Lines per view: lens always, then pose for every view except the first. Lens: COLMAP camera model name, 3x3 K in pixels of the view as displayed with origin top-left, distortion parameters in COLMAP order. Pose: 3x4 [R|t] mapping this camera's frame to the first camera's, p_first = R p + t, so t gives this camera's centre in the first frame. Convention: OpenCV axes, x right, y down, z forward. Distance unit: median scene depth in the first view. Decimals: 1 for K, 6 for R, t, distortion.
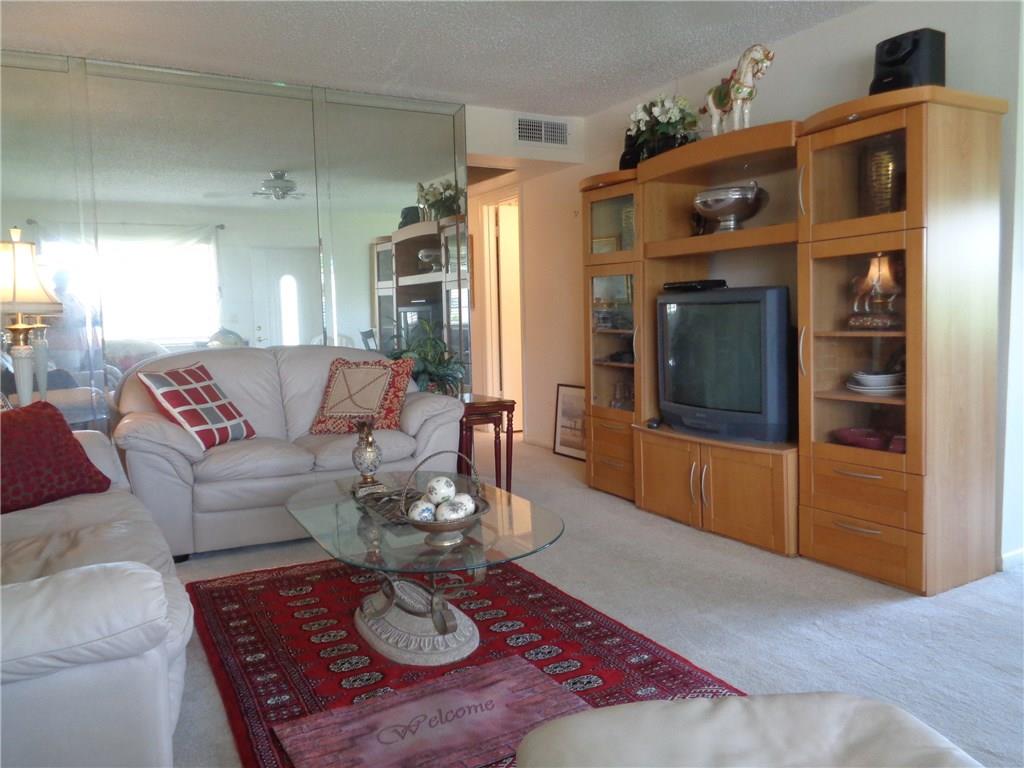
lens RADIAL K [[764.9, 0, 509.5], [0, 764.9, 383.6], [0, 0, 1]] dist [-0.000914, -0.003299]
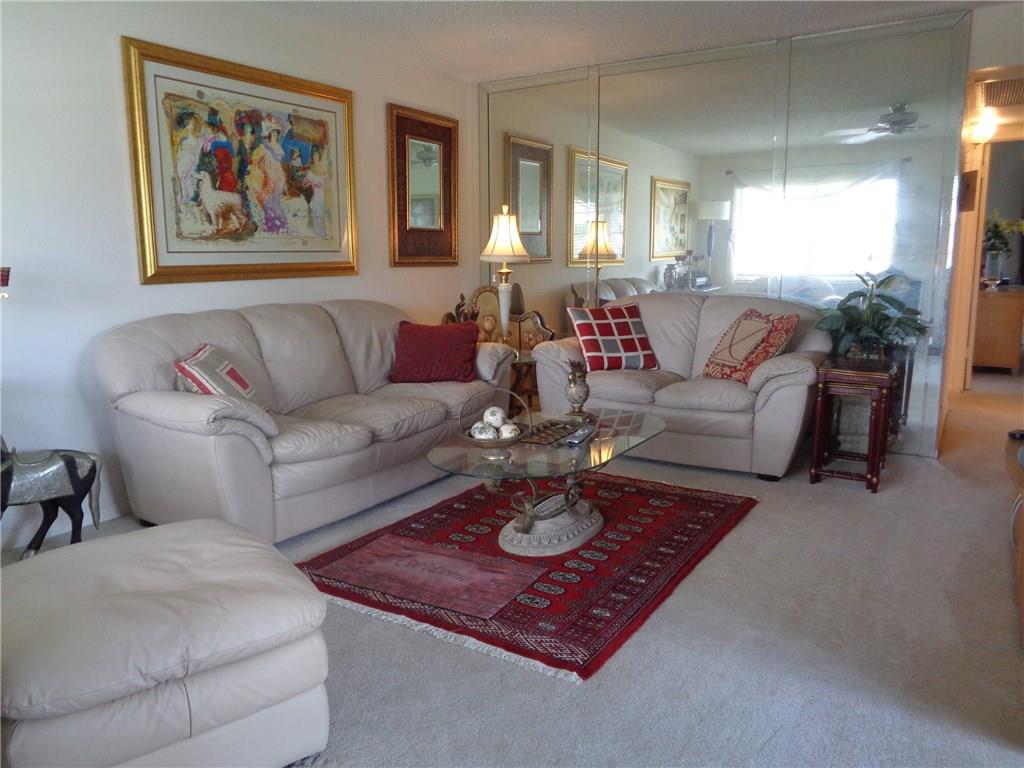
lens RADIAL K [[764.9, 0, 507.1], [0, 764.9, 382.1], [0, 0, 1]] dist [-0.000914, -0.003299]
pose [[0.491518, 0.167240, -0.854658, 0.920922], [-0.084849, 0.985915, 0.144127, -0.100231], [0.866724, 0.001676, 0.498785, 0.327583]]
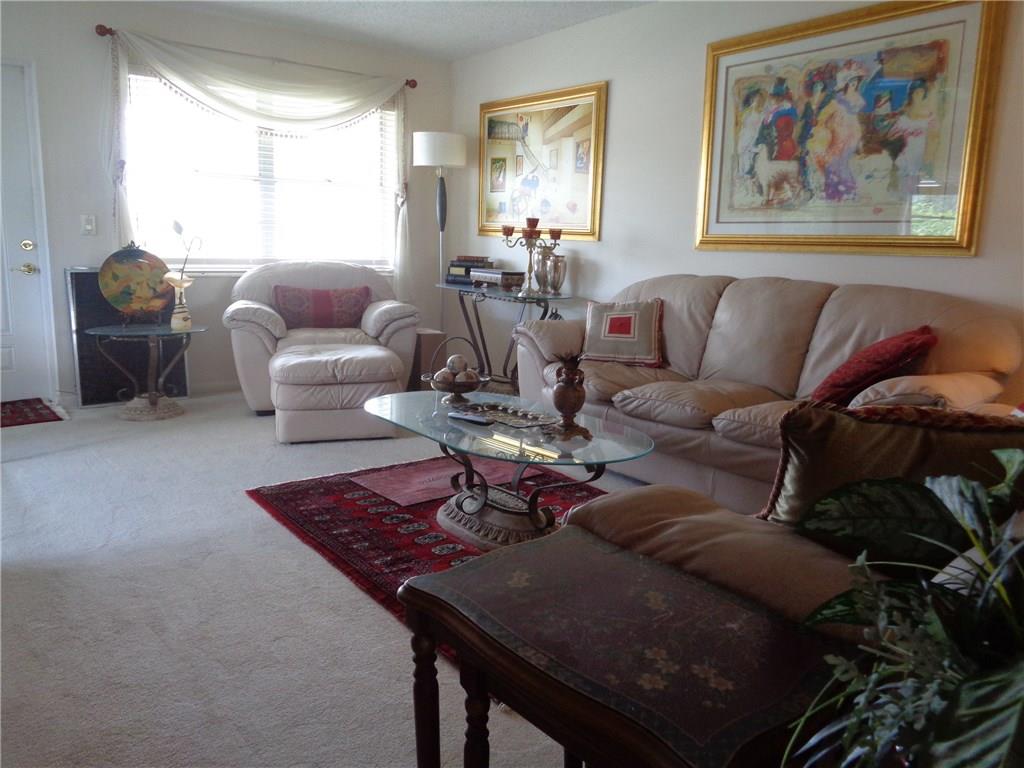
lens RADIAL K [[764.9, 0, 512.0], [0, 764.9, 381.6], [0, 0, 1]] dist [-0.000914, -0.003299]
pose [[-0.988321, 0.026115, -0.150130, 0.018114], [-0.015804, 0.962327, 0.271435, -0.190916], [0.151562, 0.270637, -0.950676, 2.102554]]
